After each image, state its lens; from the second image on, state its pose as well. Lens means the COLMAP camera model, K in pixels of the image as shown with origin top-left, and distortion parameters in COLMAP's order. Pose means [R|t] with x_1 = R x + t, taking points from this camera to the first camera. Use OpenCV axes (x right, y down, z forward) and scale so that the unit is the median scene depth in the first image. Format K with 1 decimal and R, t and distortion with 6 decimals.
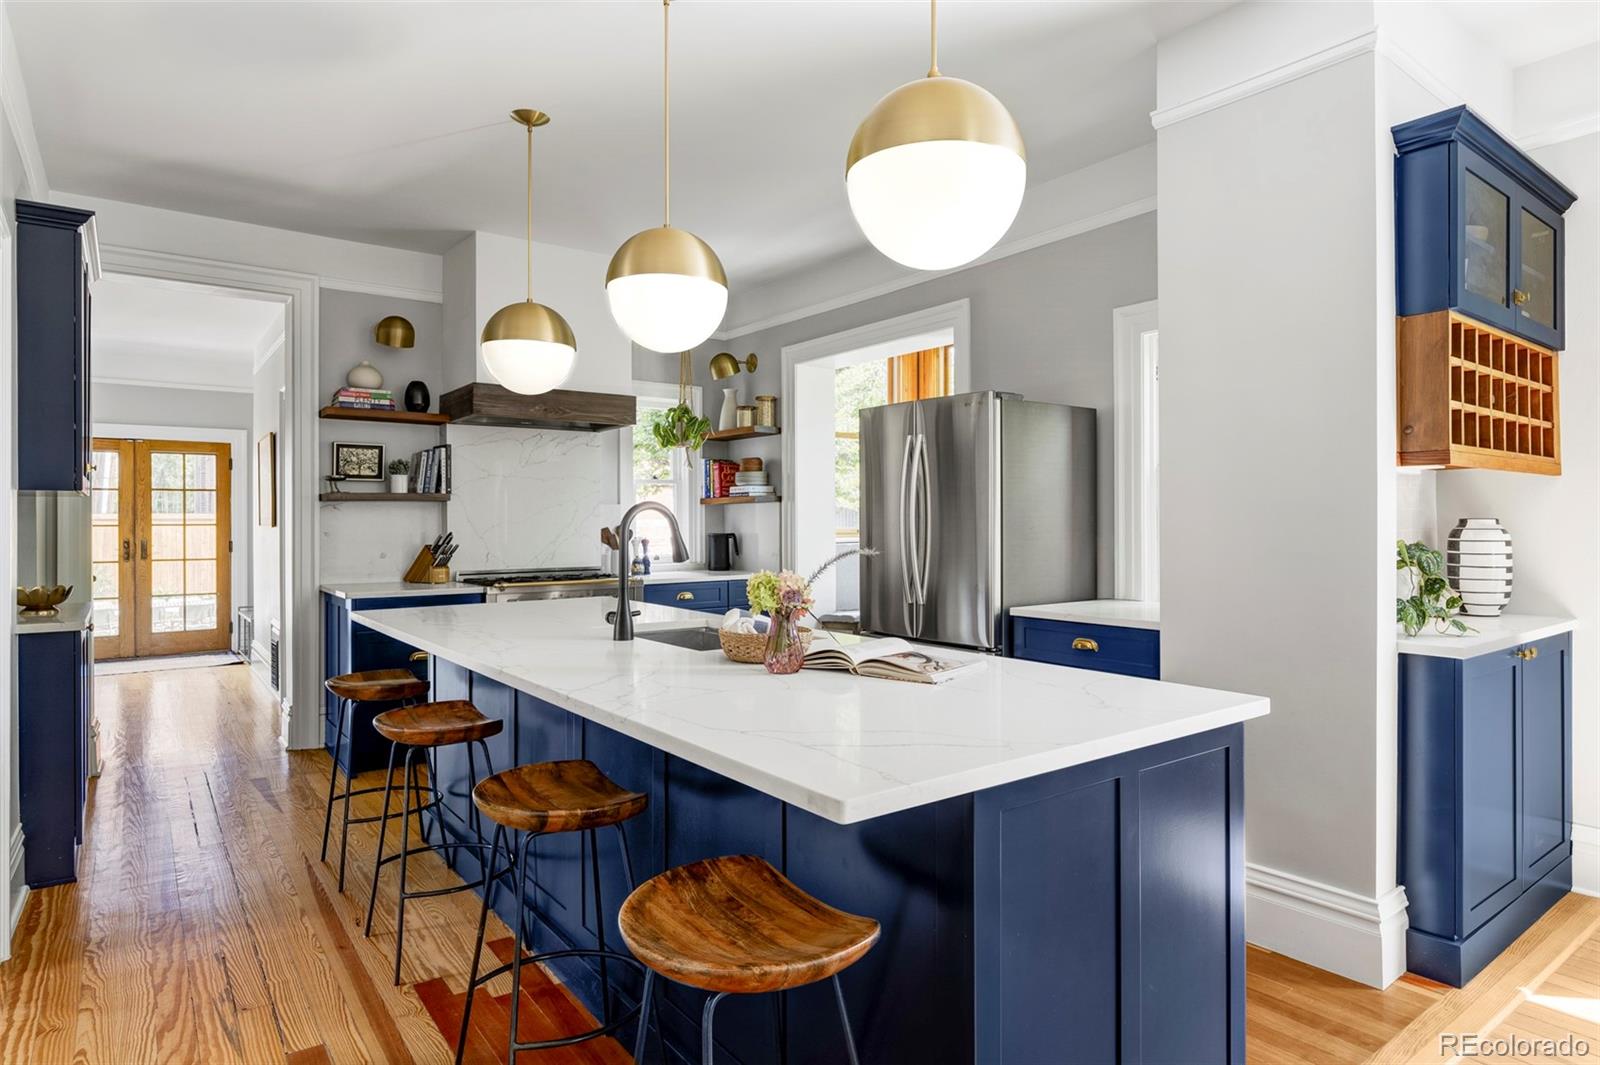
lens RADIAL K [[904.5, 0, 830.8], [0, 904.5, 524.5], [0, 0, 1]] dist [-0.001881, -0.000851]
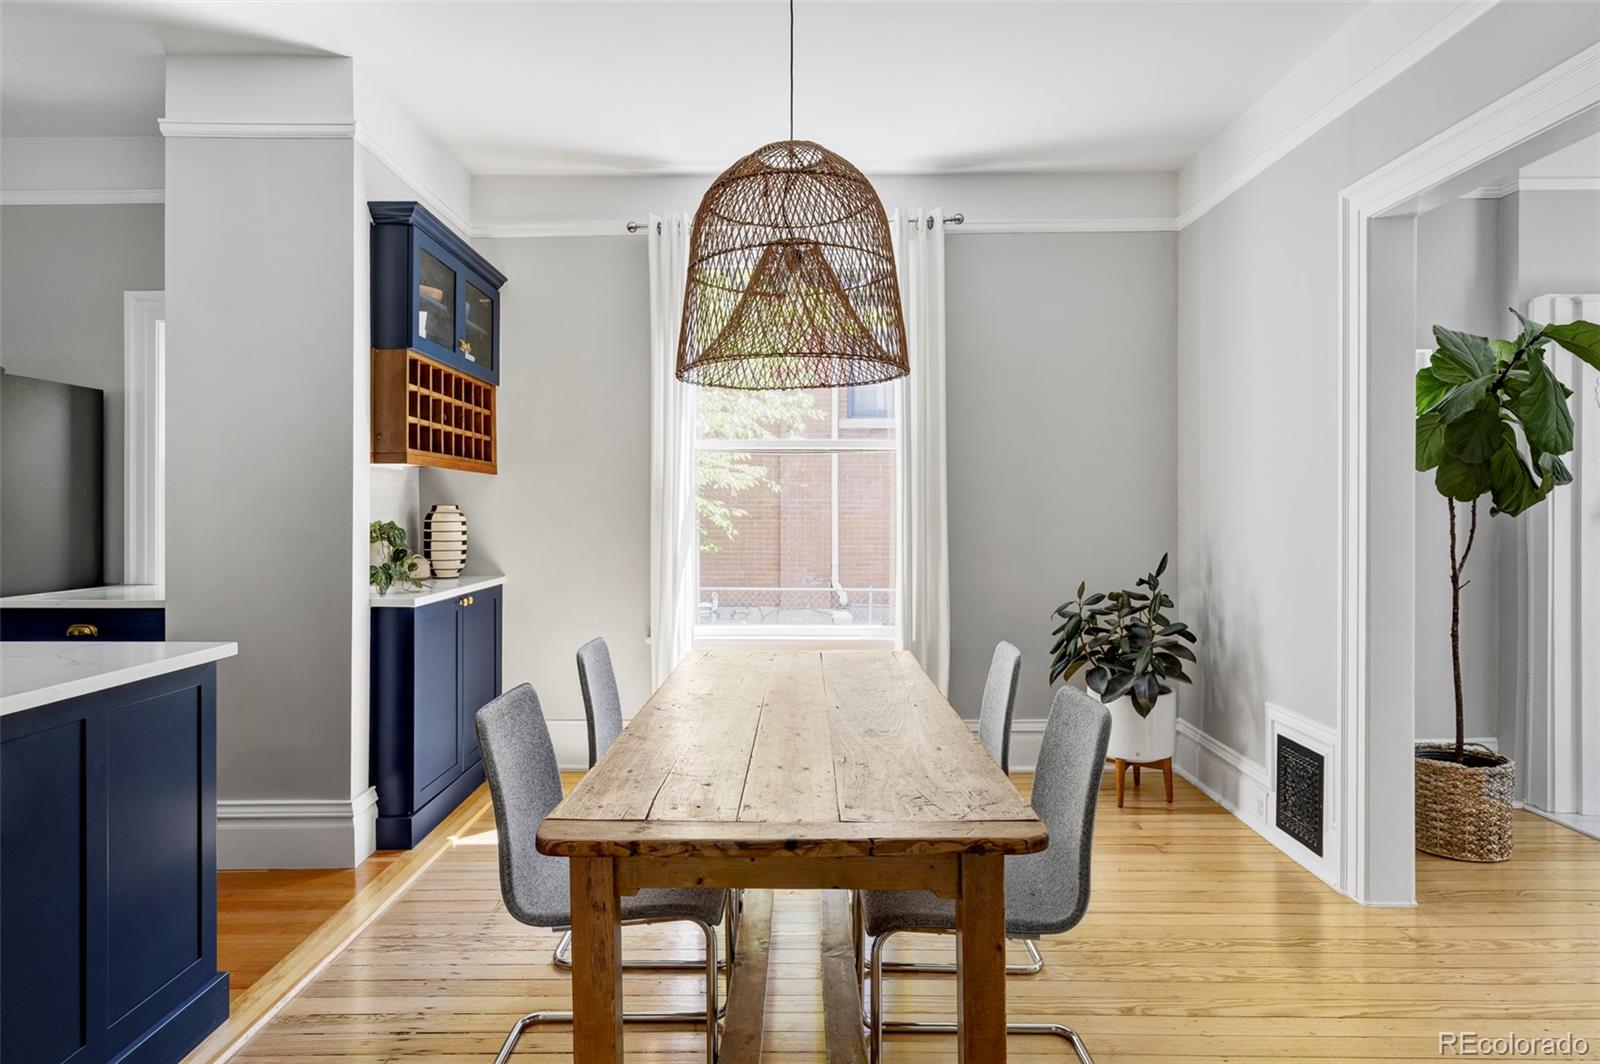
lens RADIAL K [[912.0, 0, 800.5], [0, 912.0, 511.0], [0, 0, 1]] dist [-0.007612, 0.000254]
pose [[0.611450, 0.003256, 0.791276, -0.026388], [-0.001134, 0.999994, -0.003239, 0.006593], [-0.791282, 0.001083, 0.611450, -0.257359]]
